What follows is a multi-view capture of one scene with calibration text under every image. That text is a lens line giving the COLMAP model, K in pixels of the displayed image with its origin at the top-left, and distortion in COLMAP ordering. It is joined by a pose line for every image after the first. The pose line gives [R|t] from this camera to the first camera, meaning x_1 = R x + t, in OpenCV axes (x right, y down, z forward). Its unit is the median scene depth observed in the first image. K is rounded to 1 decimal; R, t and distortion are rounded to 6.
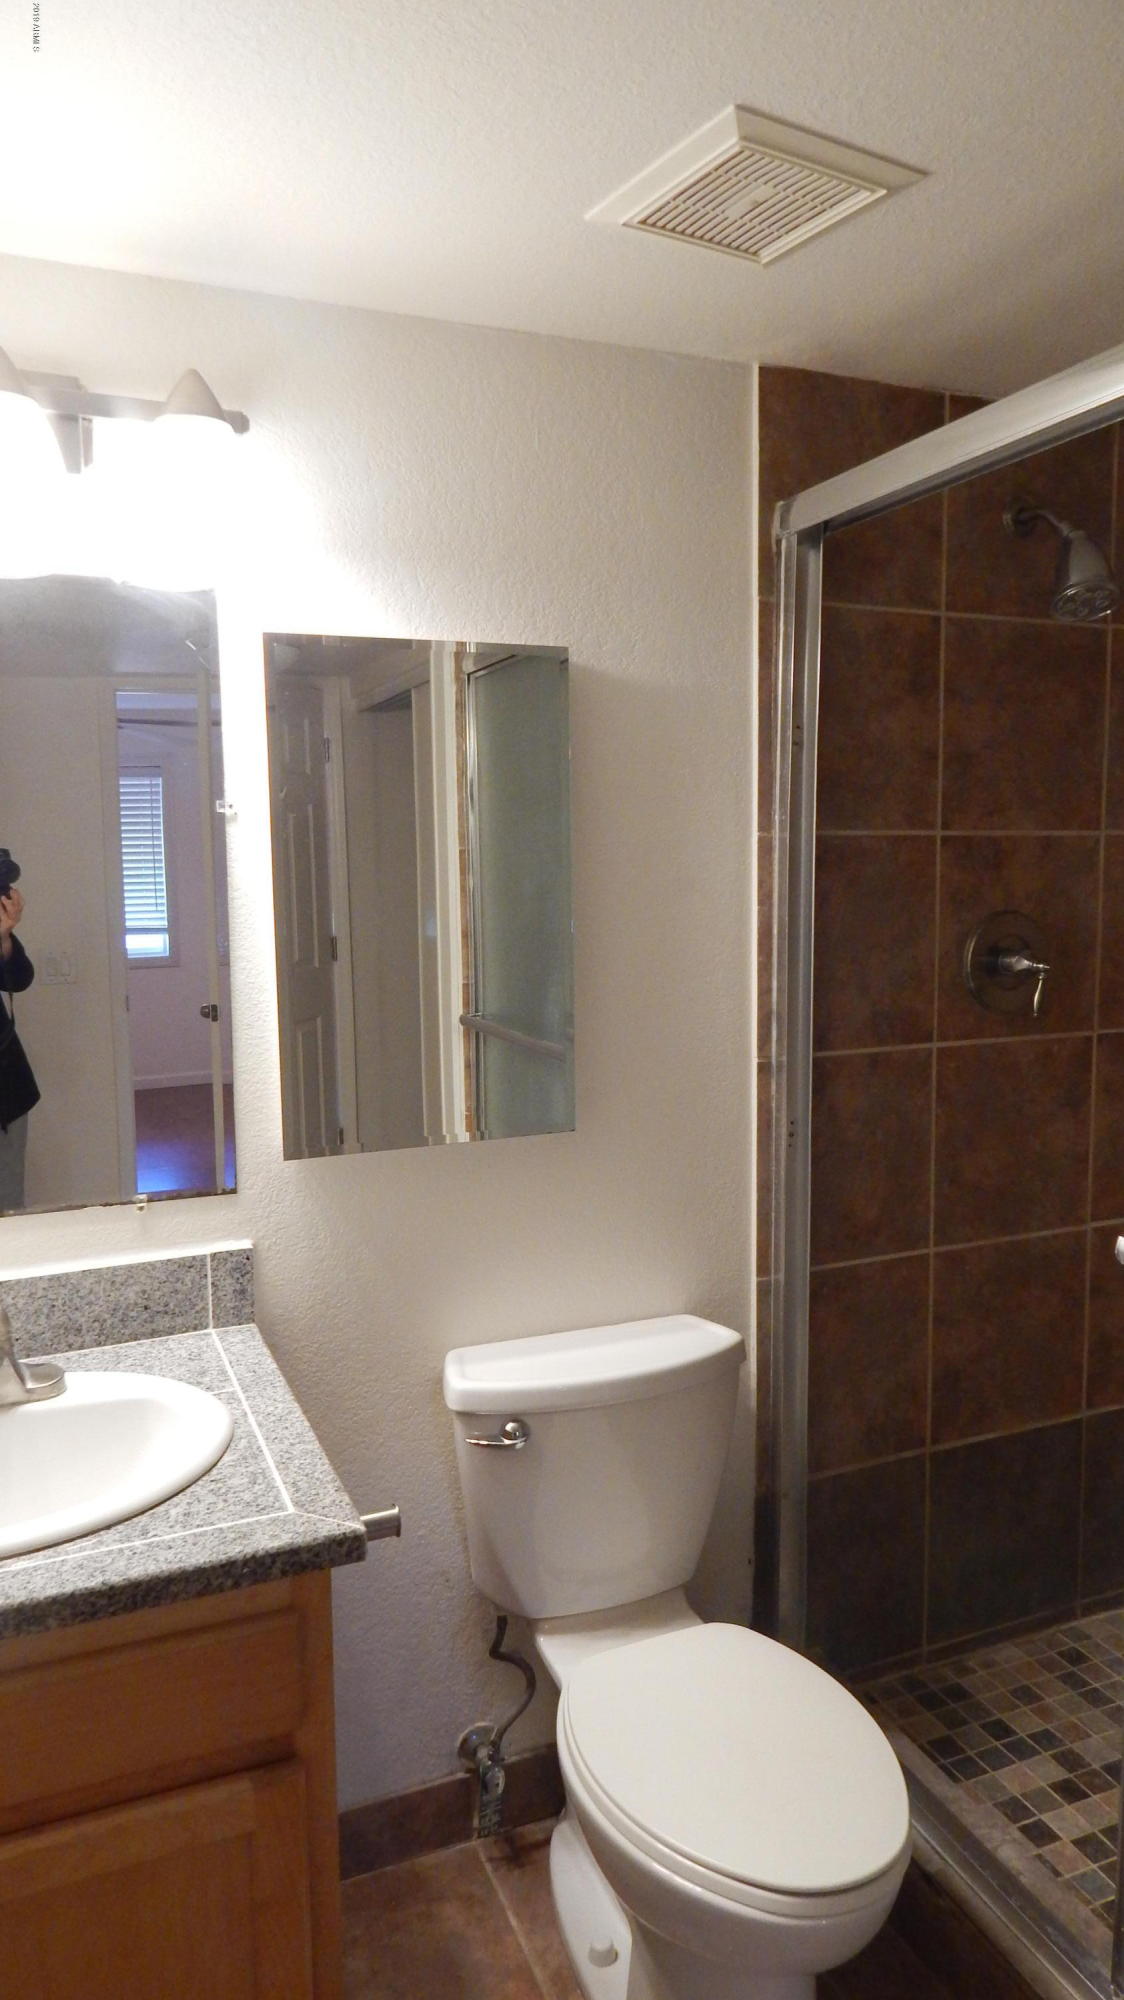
lens RADIAL K [[1307.7, 0, 560.9], [0, 1307.7, 1005.7], [0, 0, 1]] dist [-0.010477, -0.000542]
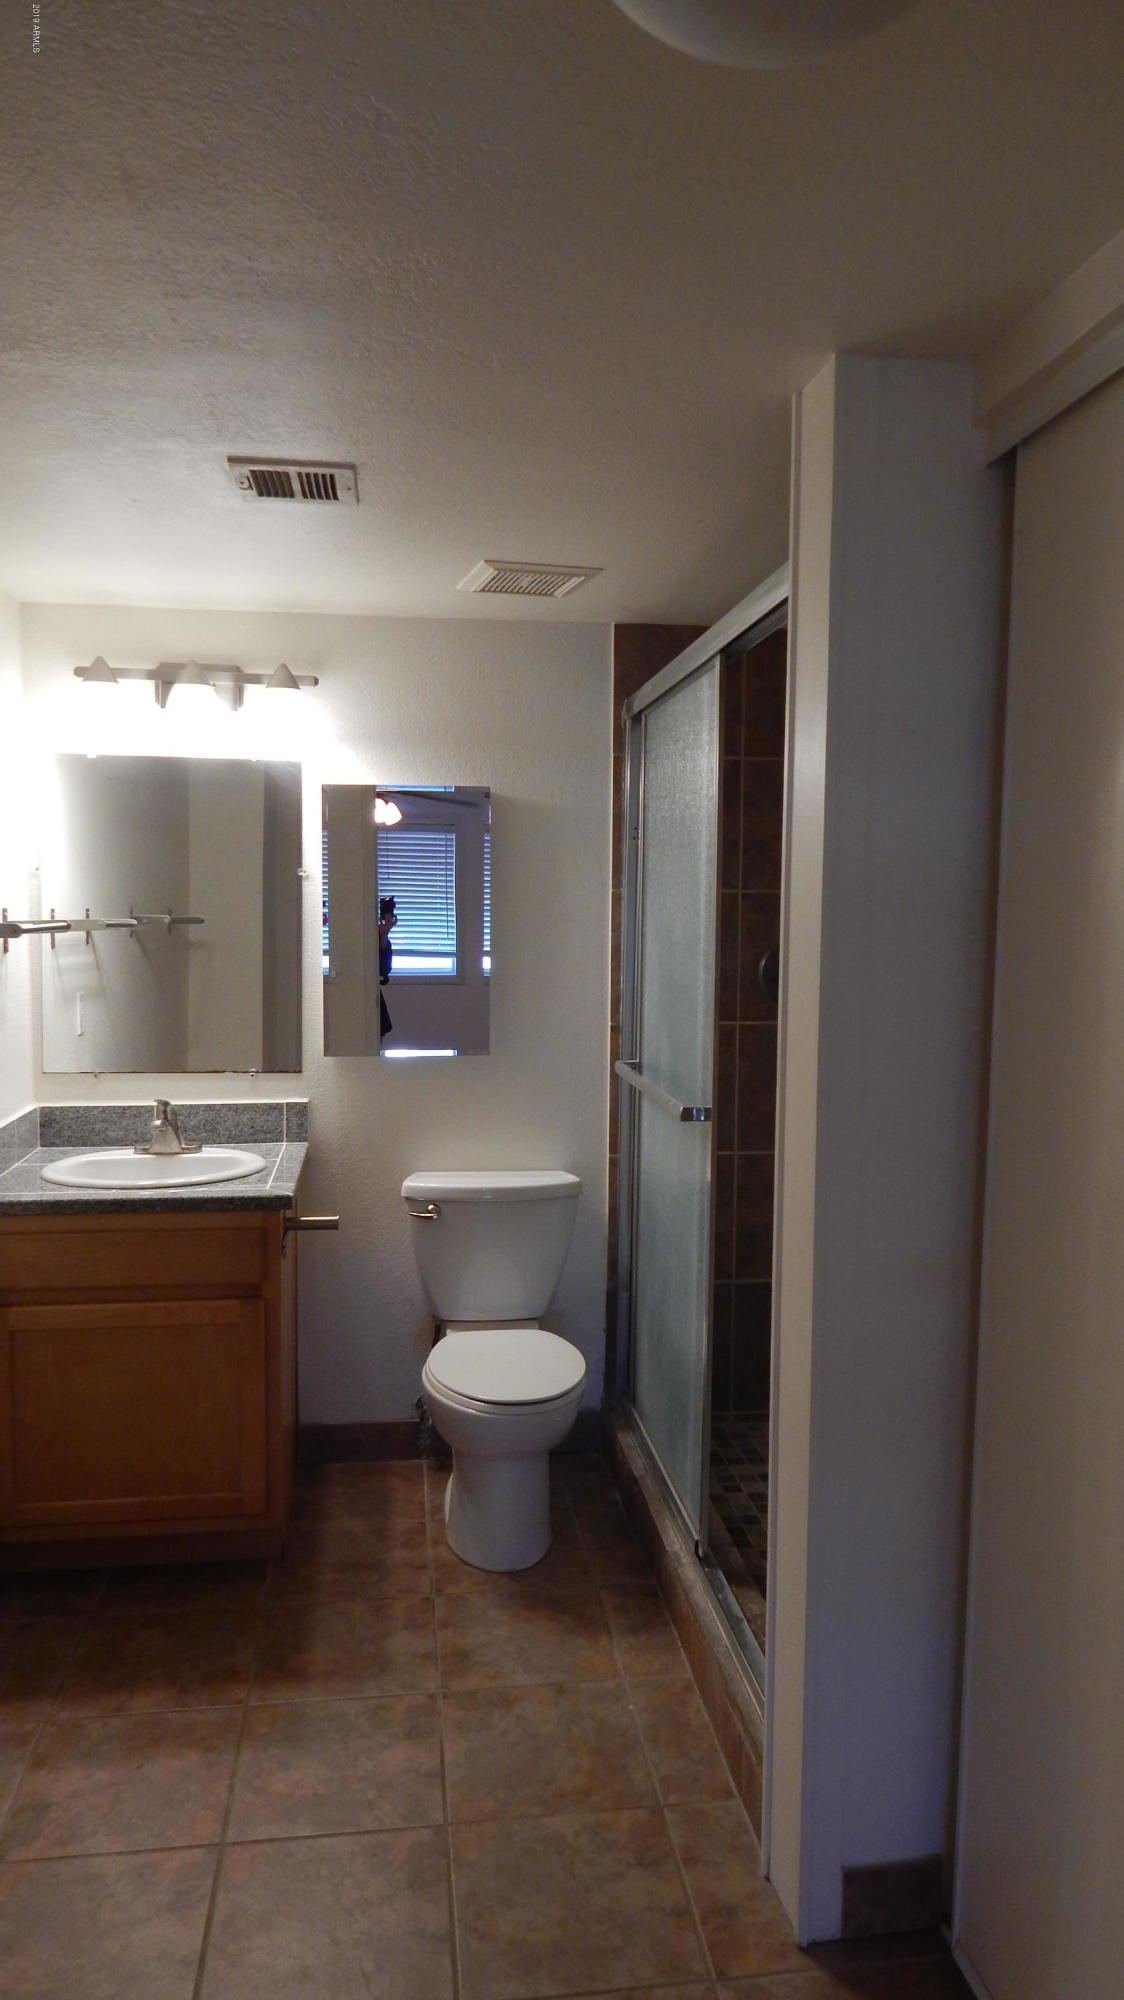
lens RADIAL K [[1307.7, 0, 562.3], [0, 1307.7, 1005.0], [0, 0, 1]] dist [-0.010477, -0.000542]
pose [[0.965960, 0.038548, -0.255802, 0.603837], [-0.047819, 0.998402, -0.030124, 0.082953], [0.254232, 0.041330, 0.966260, -0.753577]]
